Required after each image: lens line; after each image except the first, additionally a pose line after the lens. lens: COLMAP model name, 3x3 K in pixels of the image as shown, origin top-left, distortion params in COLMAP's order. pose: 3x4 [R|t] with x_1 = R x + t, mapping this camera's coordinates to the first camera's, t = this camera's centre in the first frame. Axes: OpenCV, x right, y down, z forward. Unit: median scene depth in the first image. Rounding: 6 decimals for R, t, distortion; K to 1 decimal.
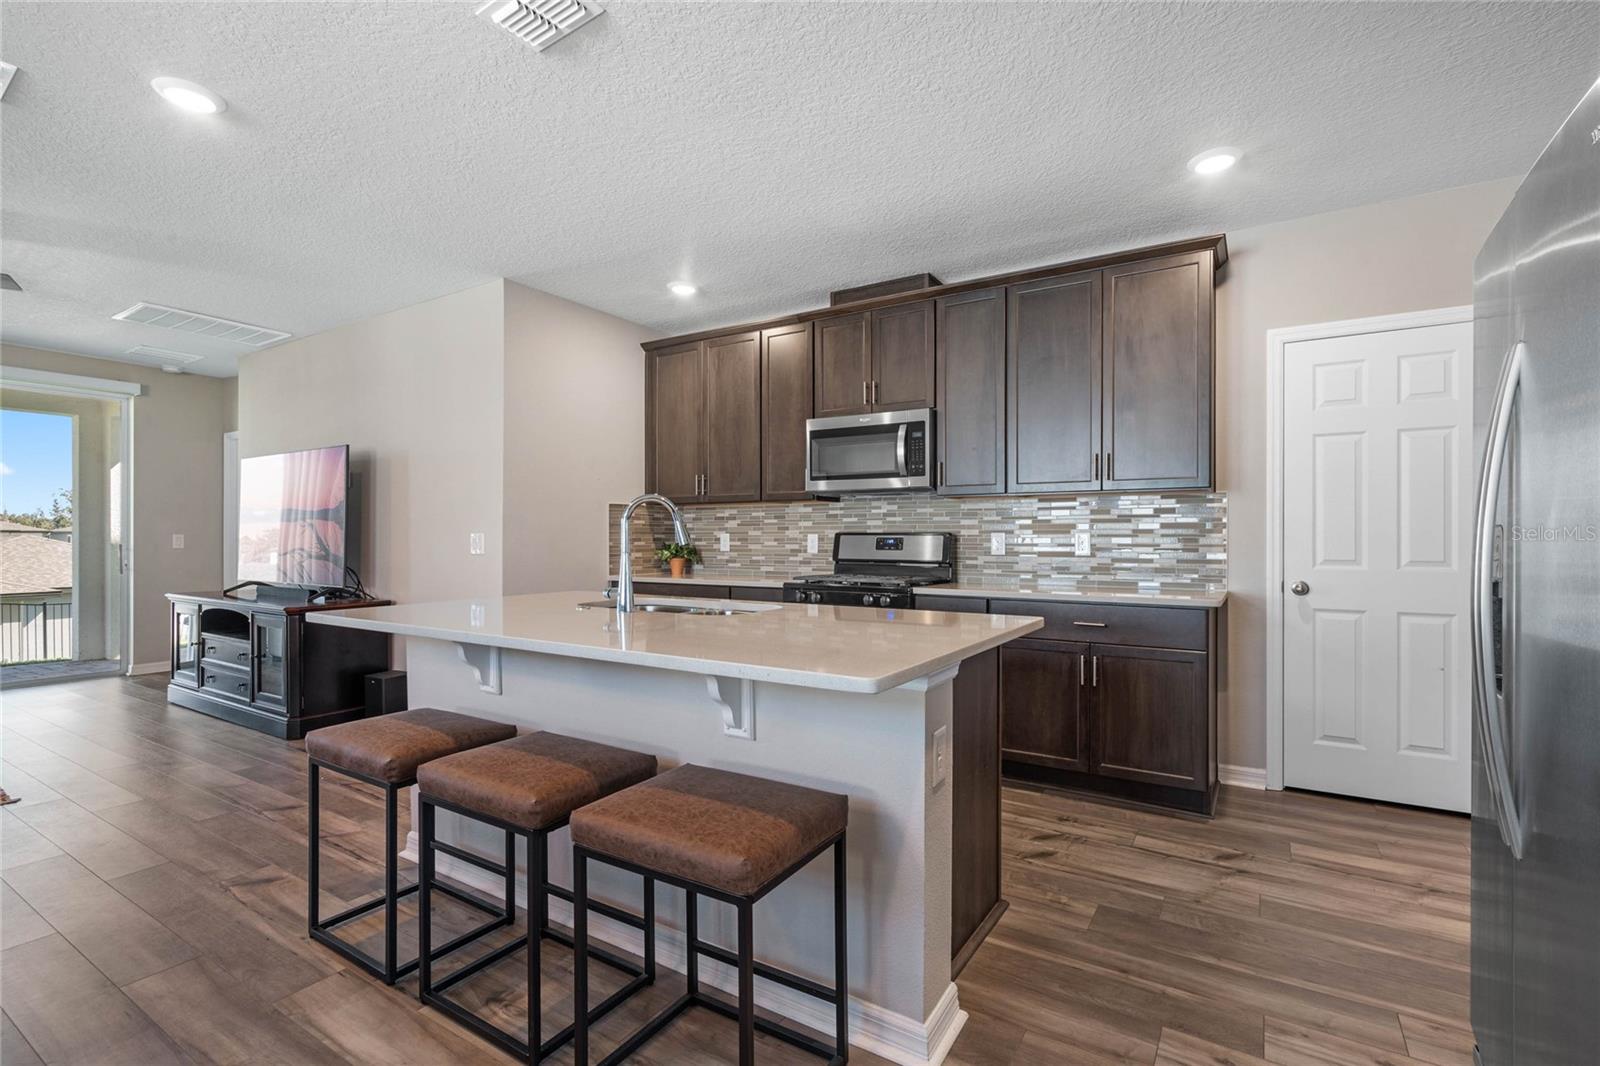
lens RADIAL K [[737.2, 0, 798.1], [0, 737.2, 542.2], [0, 0, 1]] dist [-0.001055, 0.000020]
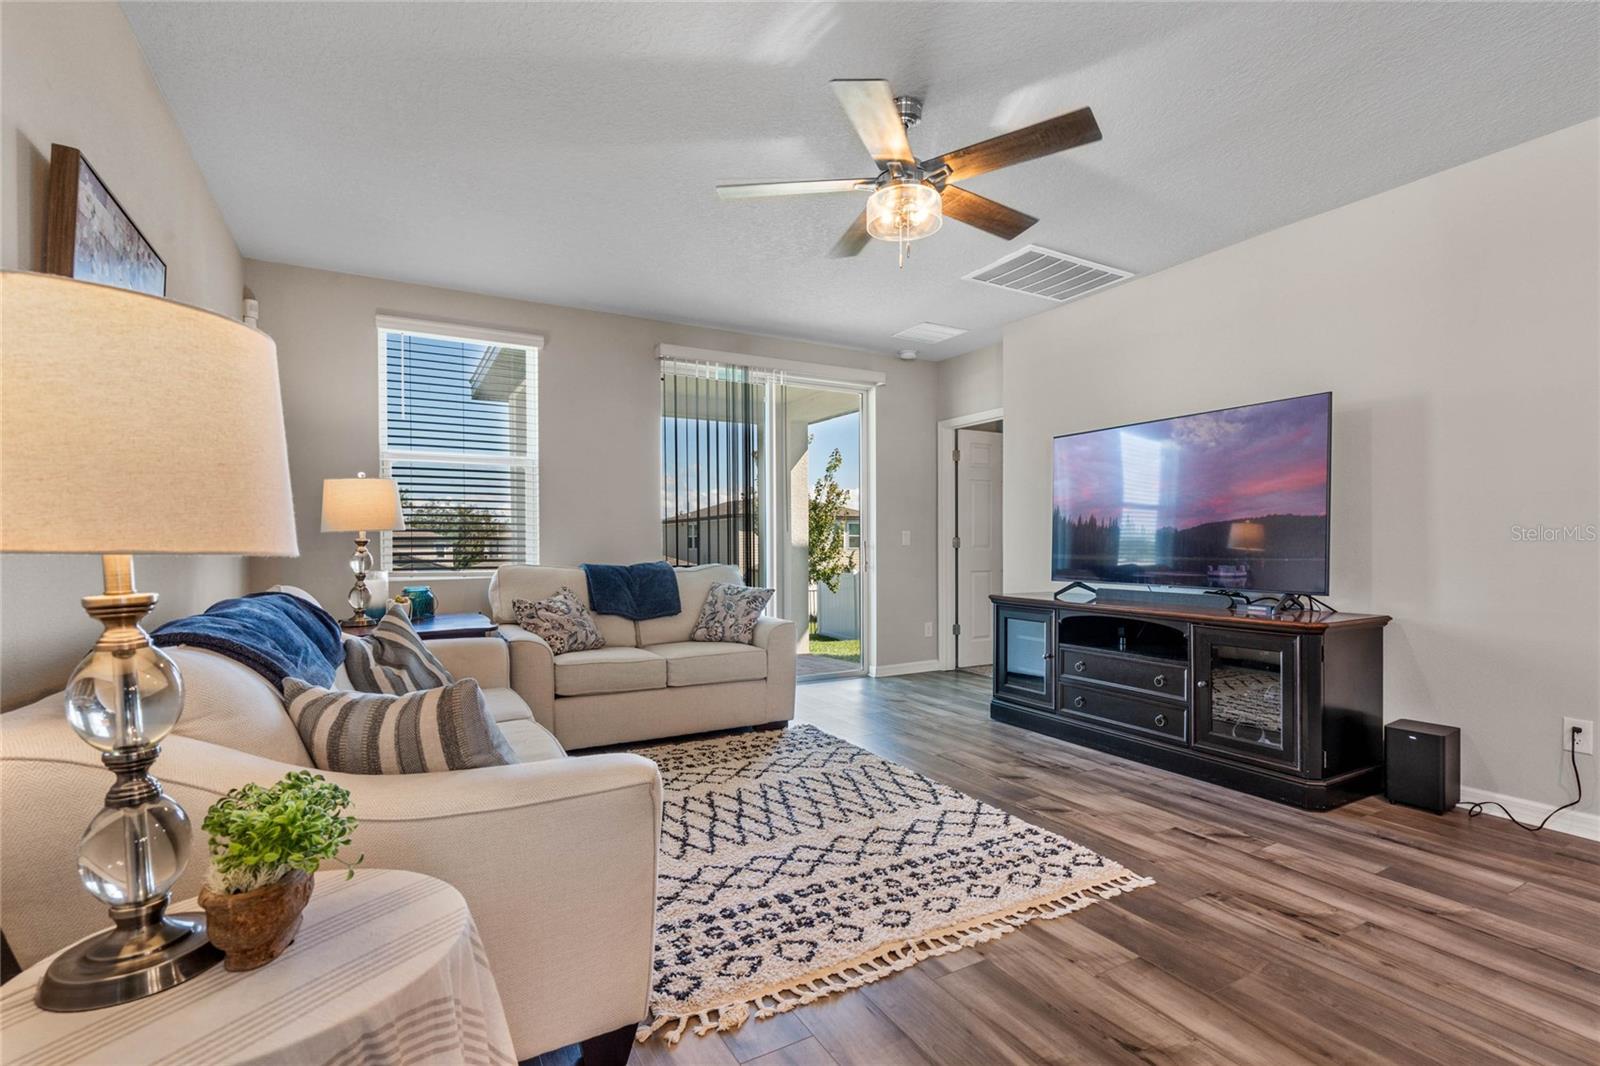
lens RADIAL K [[737.2, 0, 798.1], [0, 737.2, 542.2], [0, 0, 1]] dist [-0.001055, 0.000020]
pose [[0.882050, -0.005452, -0.471124, -0.687555], [0.002609, 0.999974, -0.006688, 0.013696], [0.471148, 0.004669, 0.882042, 0.133064]]
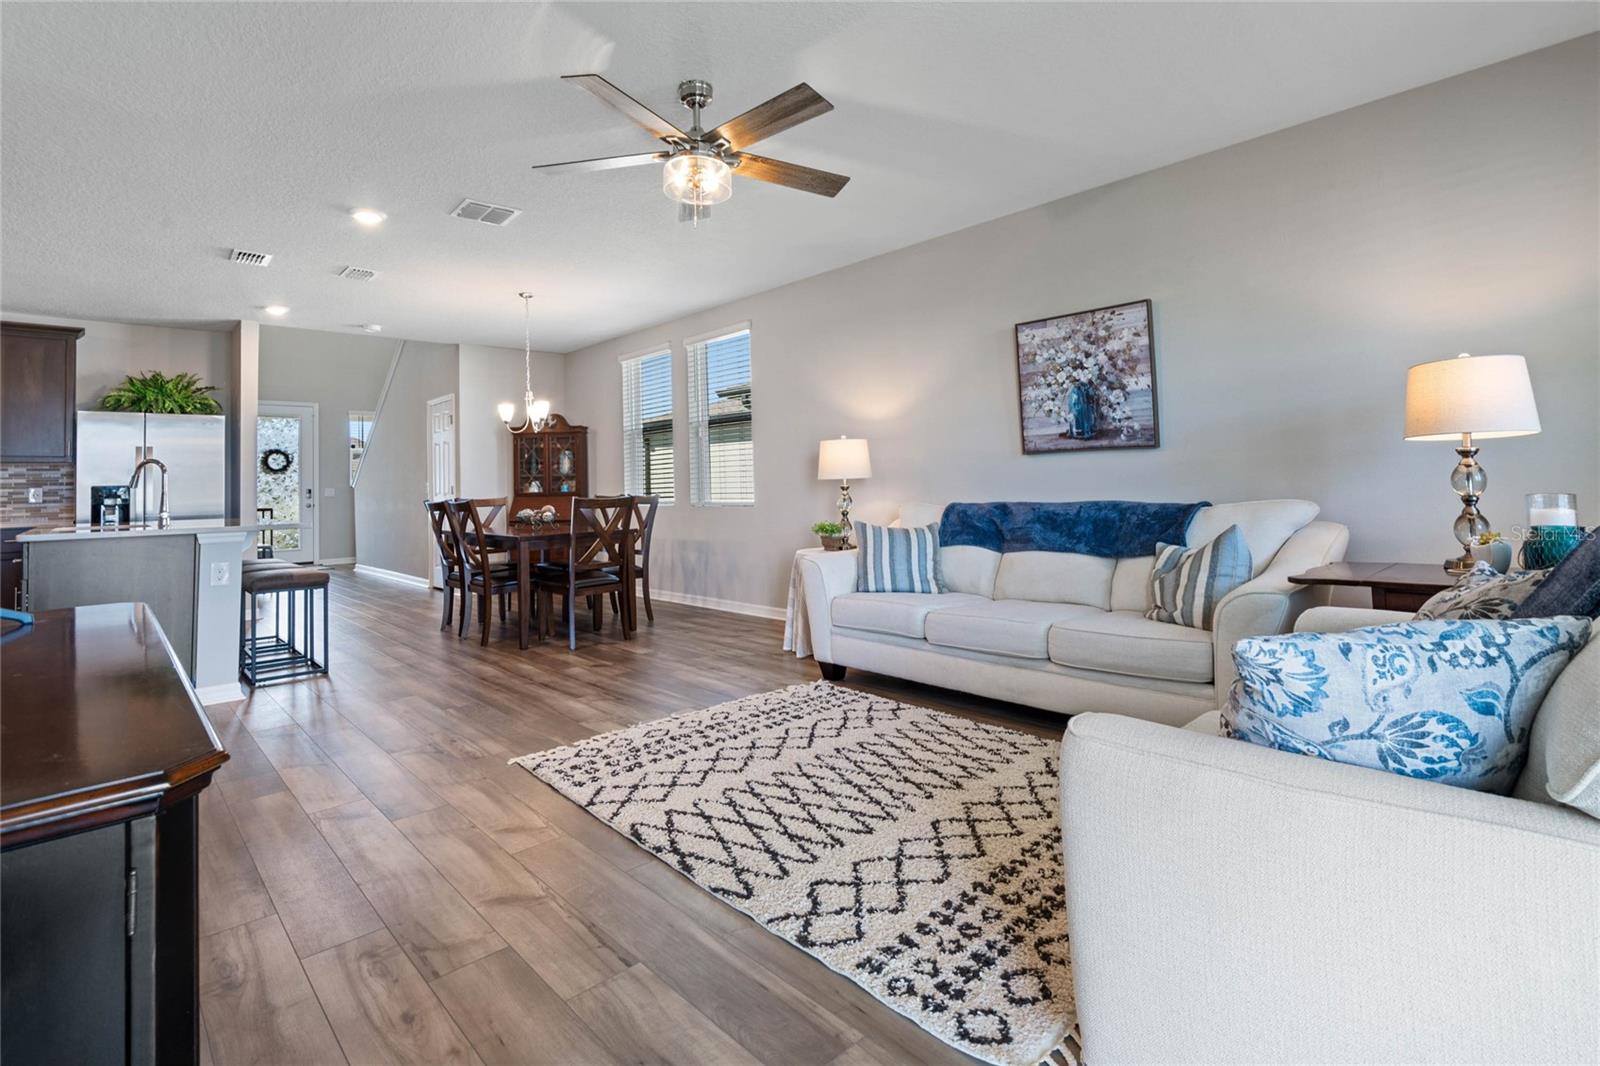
lens RADIAL K [[740.8, 0, 803.0], [0, 740.8, 452.8], [0, 0, 1]] dist [-0.001203, -0.000166]
pose [[-0.971555, 0.030501, 0.234843, -1.085794], [0.022289, 0.999046, -0.037542, 0.016955], [-0.235764, -0.031239, -0.971308, 1.200610]]
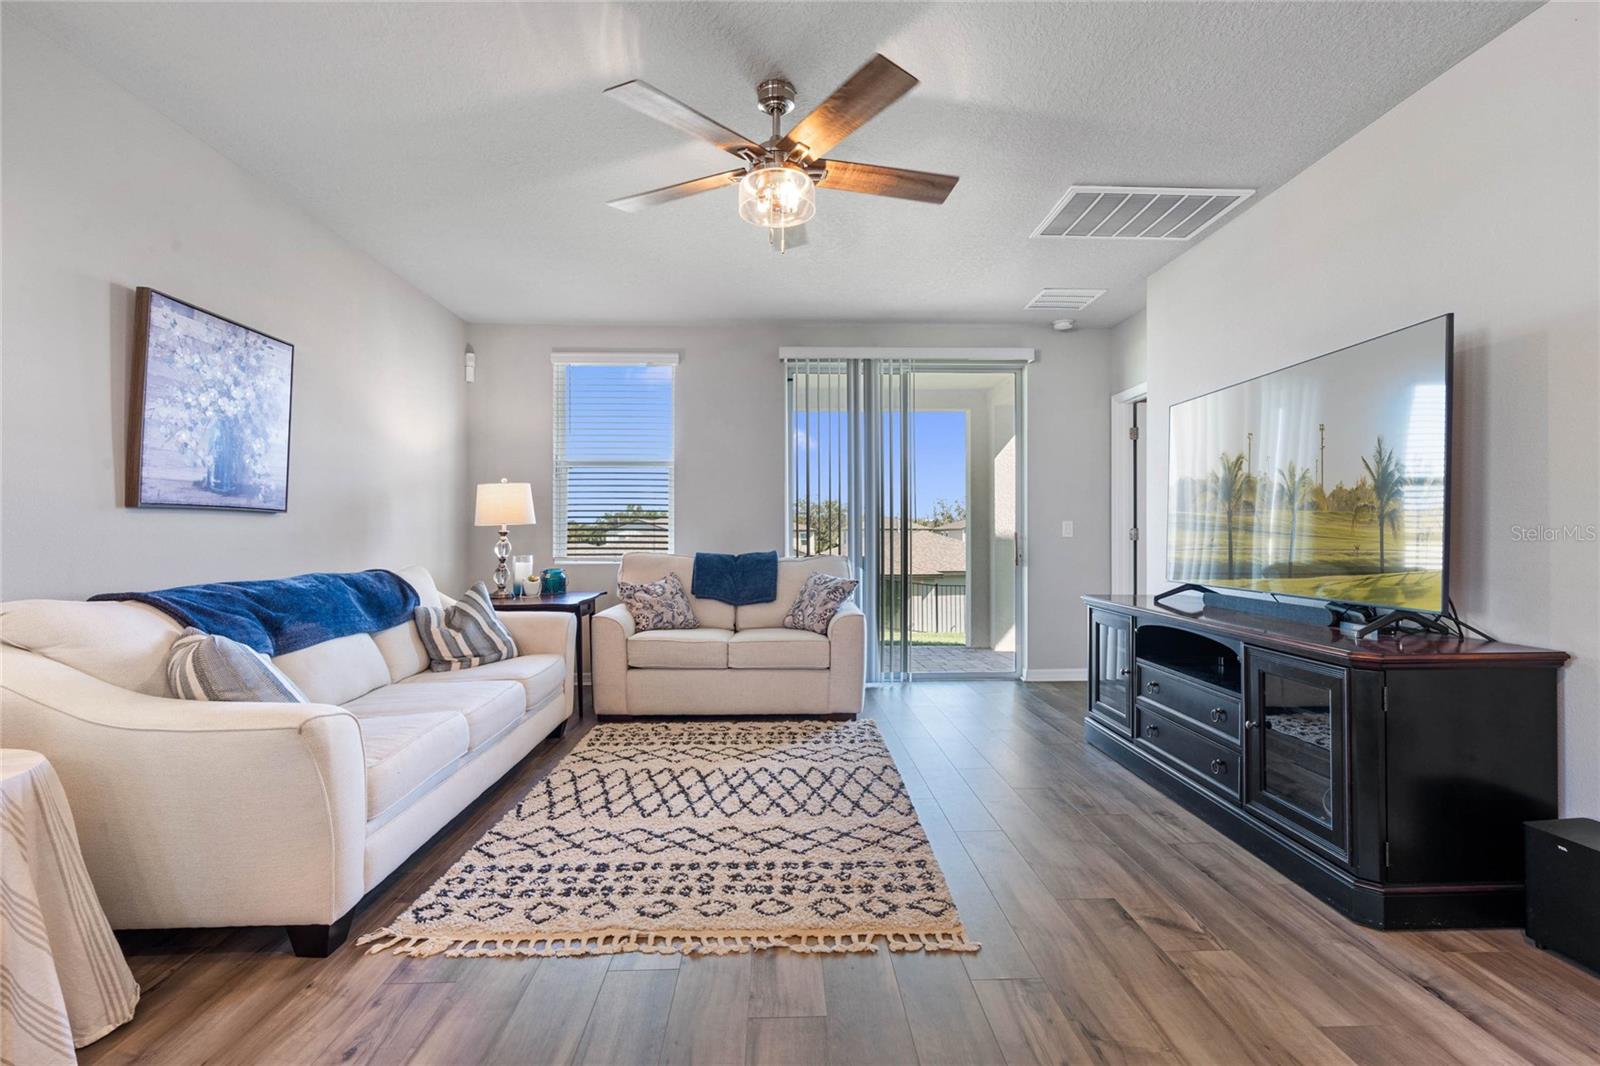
lens RADIAL K [[721.4, 0, 800.1], [0, 721.4, 525.5], [0, 0, 1]] dist [0.000769, 0.000197]
pose [[0.563381, -0.012066, -0.826109, -0.438324], [-0.002378, 0.999866, -0.016225, 0.011897], [0.826194, 0.011106, 0.563277, 0.370887]]
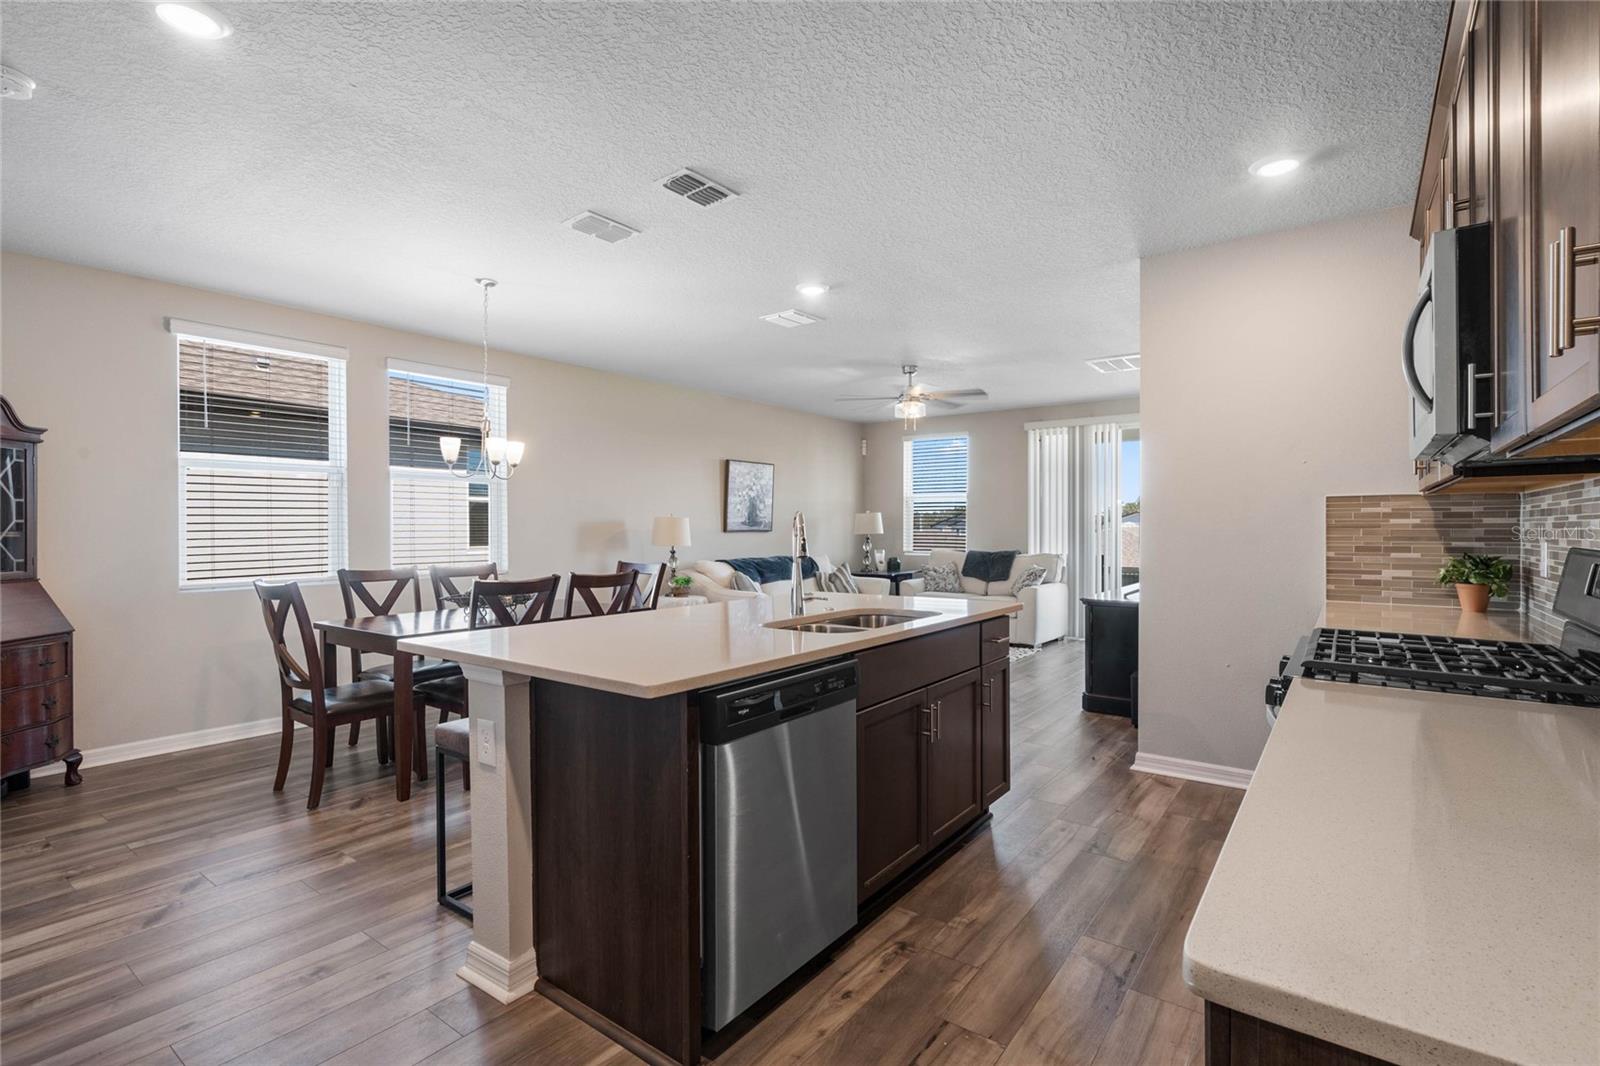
lens RADIAL K [[751.3, 0, 802.6], [0, 751.3, 534.0], [0, 0, 1]] dist [0.000194, 0.000297]
pose [[-0.077971, 0.009671, -0.996909, 0.480831], [-0.004015, 0.999942, 0.010015, -0.021820], [0.996948, 0.004783, -0.077928, 0.561757]]
